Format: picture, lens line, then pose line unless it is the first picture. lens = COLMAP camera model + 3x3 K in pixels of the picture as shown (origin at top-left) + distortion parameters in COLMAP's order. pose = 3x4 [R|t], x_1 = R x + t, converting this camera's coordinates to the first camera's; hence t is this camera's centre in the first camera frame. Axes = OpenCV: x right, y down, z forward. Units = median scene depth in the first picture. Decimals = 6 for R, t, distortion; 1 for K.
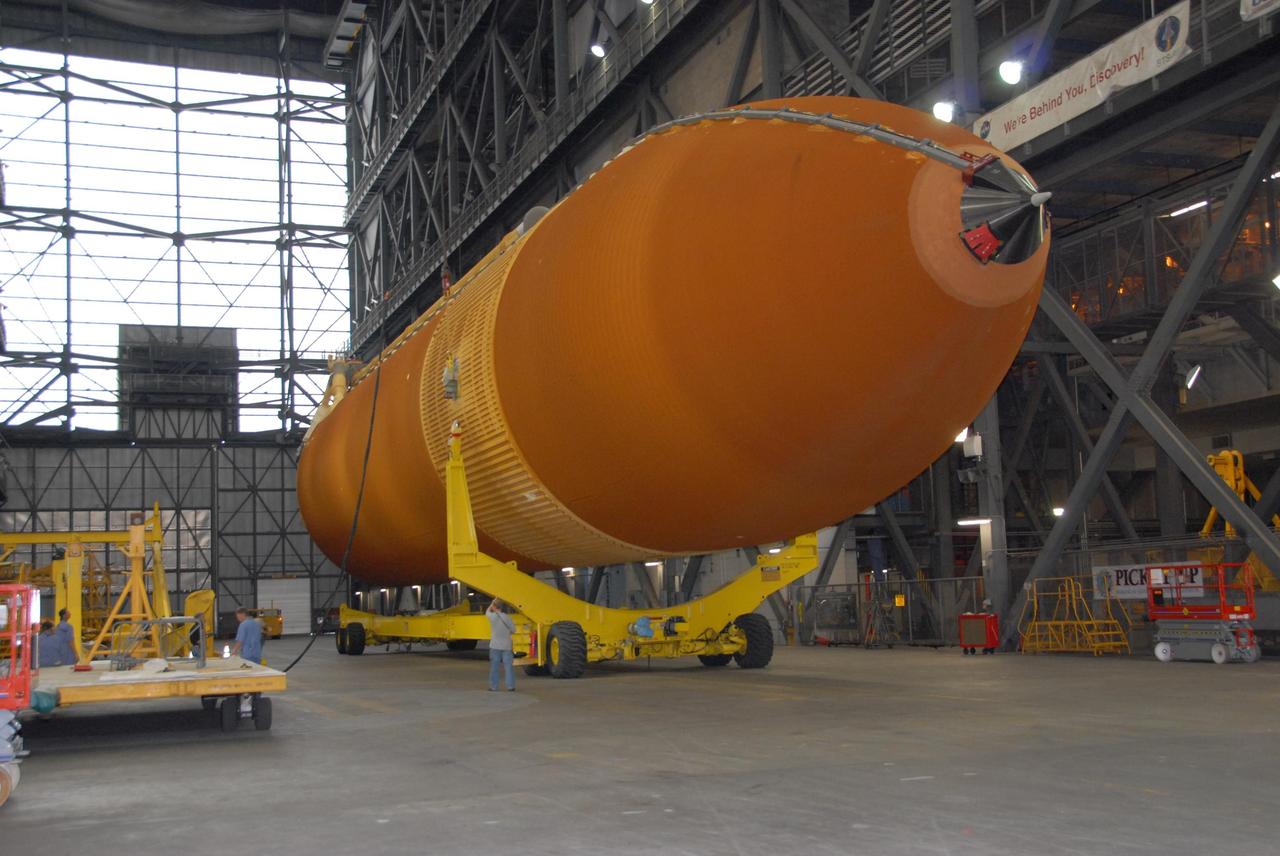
lens RADIAL K [[1503.1, 0, 640.0], [0, 1503.1, 428.0], [0, 0, 1]] dist [0.012210, 0.223265]
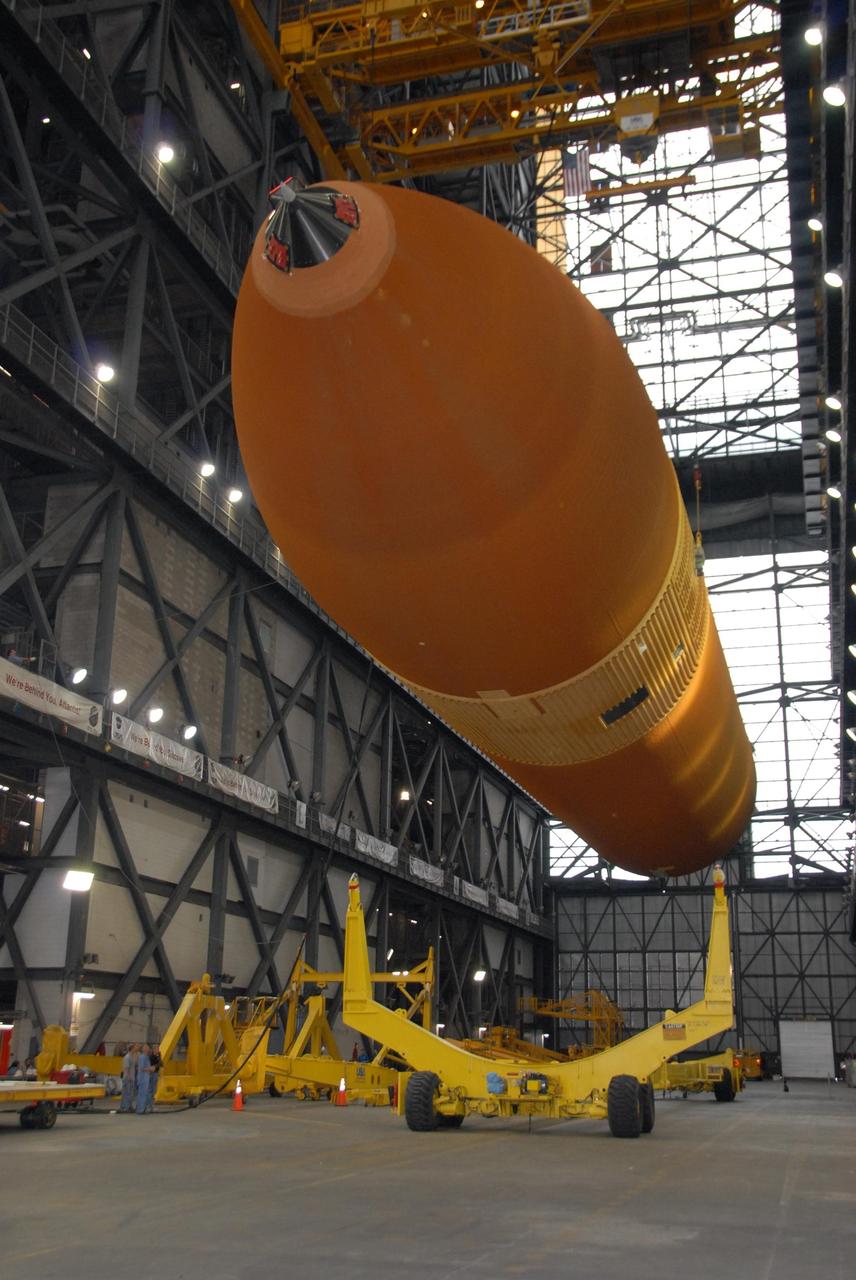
lens RADIAL K [[1362.0, 0, 432.1], [0, 1362.0, 611.6], [0, 0, 1]] dist [0.009465, 0.038524]
pose [[0.785599, -0.146825, -0.601063, 0.169472], [0.031646, 0.979700, -0.197956, 0.001502], [0.617926, 0.136493, 0.774298, 0.071384]]
